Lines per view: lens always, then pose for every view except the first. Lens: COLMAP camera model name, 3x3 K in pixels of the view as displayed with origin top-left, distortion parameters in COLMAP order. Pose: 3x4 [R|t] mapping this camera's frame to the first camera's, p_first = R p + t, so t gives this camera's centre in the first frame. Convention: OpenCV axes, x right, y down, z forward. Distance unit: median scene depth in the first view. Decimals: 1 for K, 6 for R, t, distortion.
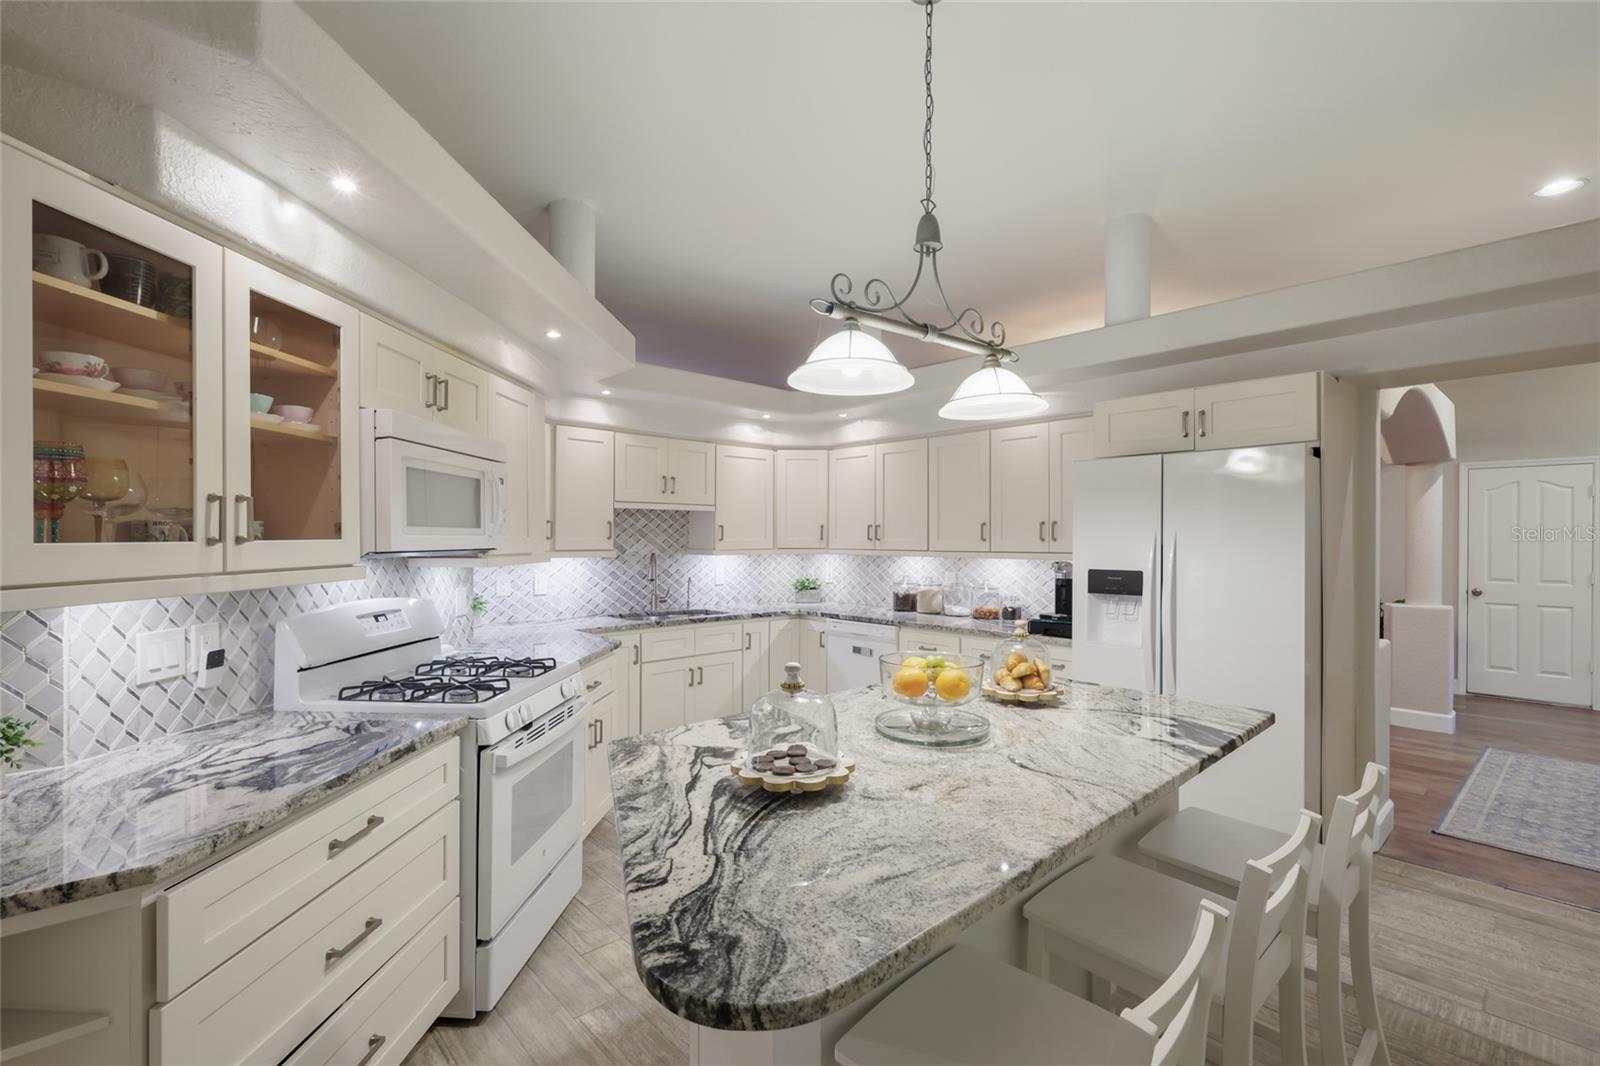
lens RADIAL K [[704.3, 0, 813.6], [0, 704.3, 540.5], [0, 0, 1]] dist [0.000897, -0.000479]
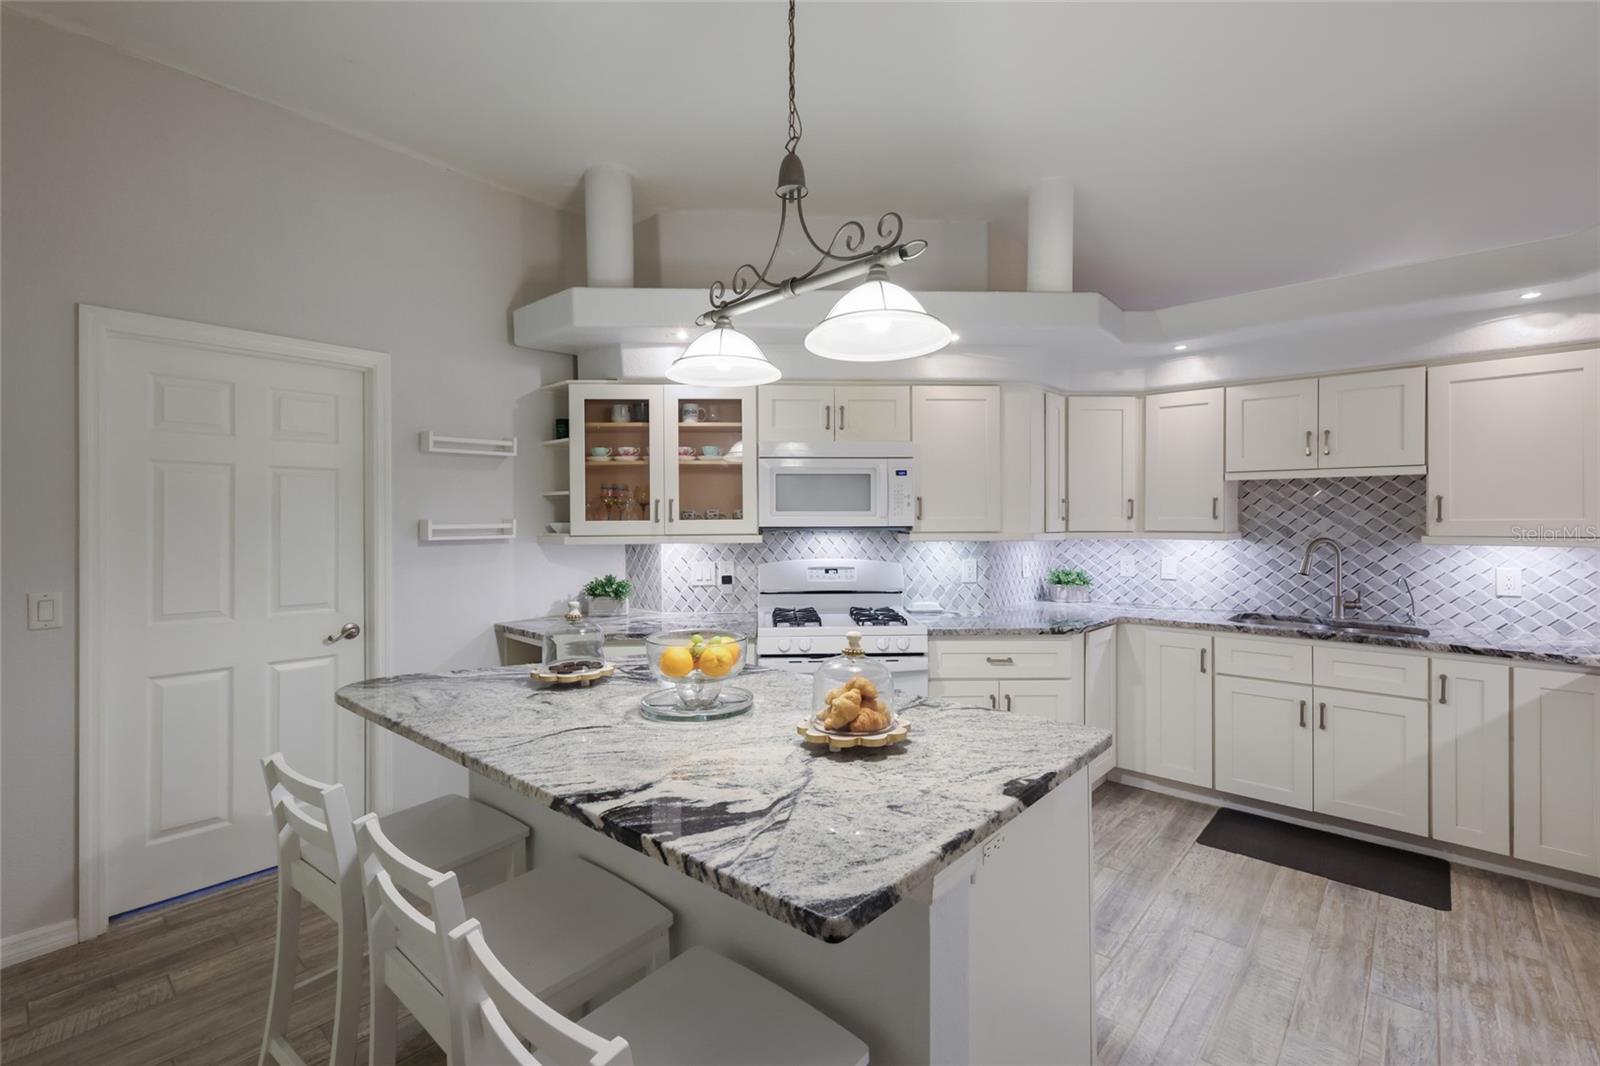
lens RADIAL K [[732.5, 0, 812.0], [0, 732.5, 521.4], [0, 0, 1]] dist [0.004478, -0.002323]
pose [[0.093044, 0.003760, -0.995655, 0.524124], [-0.001012, 0.999993, 0.003682, -0.001531], [0.995661, 0.000665, 0.093047, 0.450397]]
